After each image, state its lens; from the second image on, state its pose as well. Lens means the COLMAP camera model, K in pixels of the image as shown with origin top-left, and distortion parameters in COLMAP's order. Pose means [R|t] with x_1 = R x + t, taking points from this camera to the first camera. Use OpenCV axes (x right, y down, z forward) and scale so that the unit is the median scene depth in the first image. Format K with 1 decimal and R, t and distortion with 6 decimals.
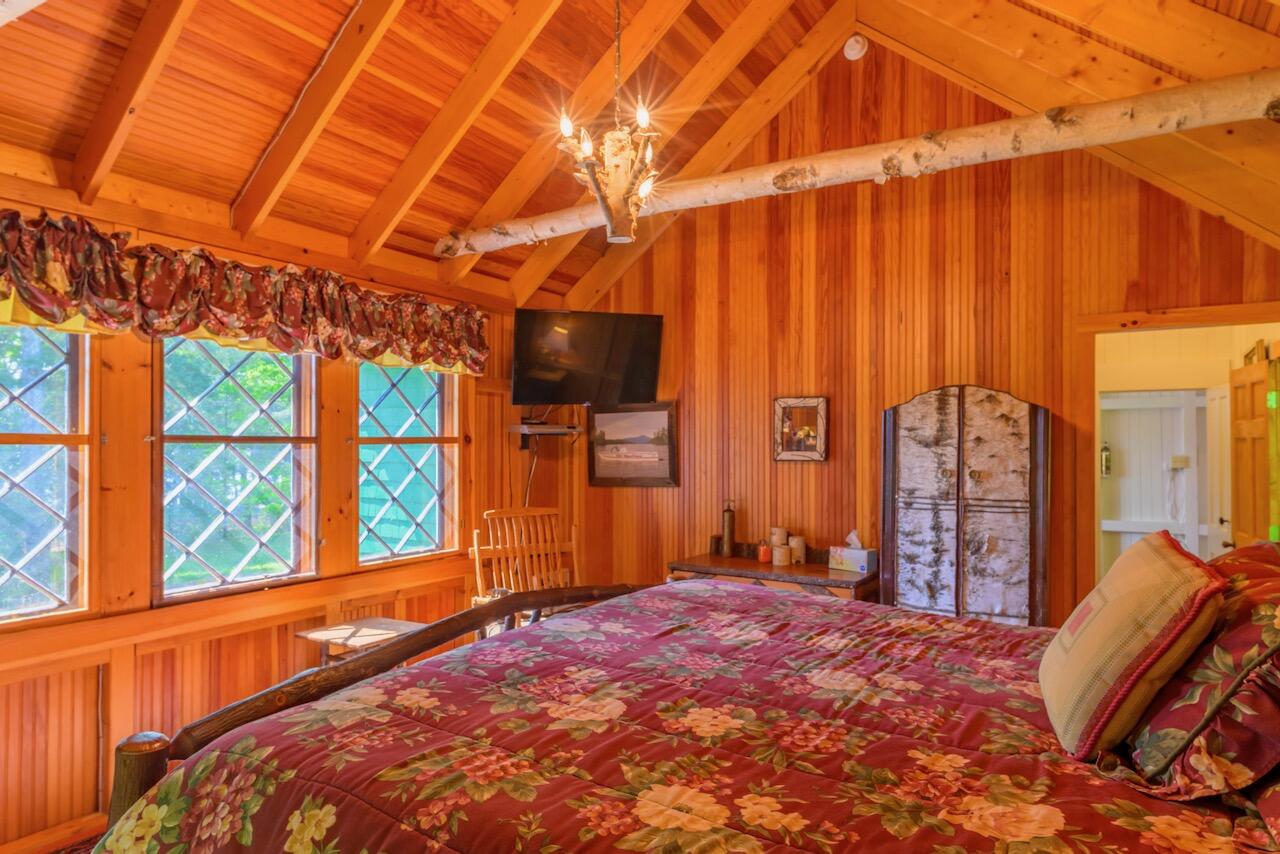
lens RADIAL K [[749.9, 0, 638.3], [0, 749.9, 438.6], [0, 0, 1]] dist [-0.013678, -0.000854]
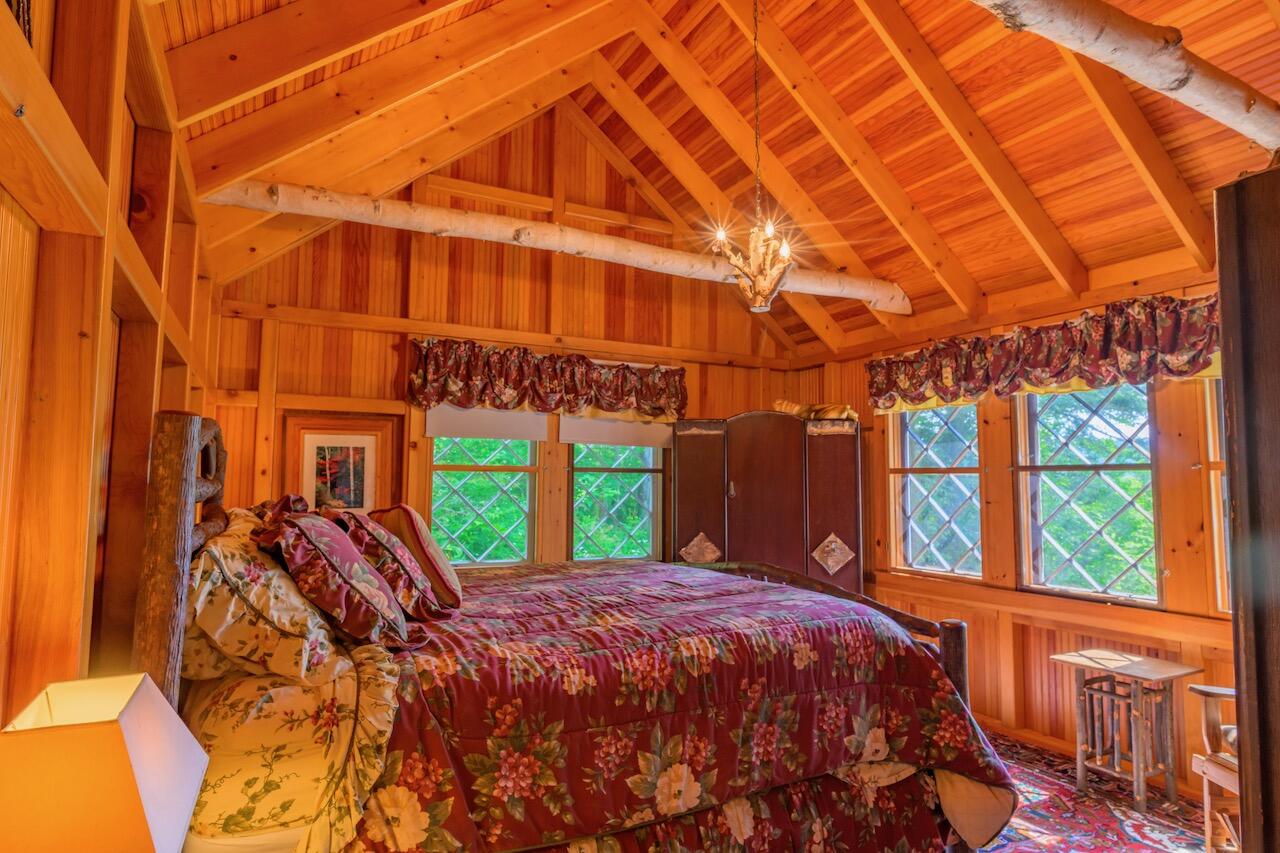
lens RADIAL K [[711.0, 0, 640.0], [0, 711.0, 426.5], [0, 0, 1]] dist [-0.006321, -0.000386]
pose [[-0.511023, -0.064697, -0.857129, 0.838135], [0.010232, 0.996635, -0.081327, 0.021492], [0.859506, -0.050330, -0.508641, 1.043546]]
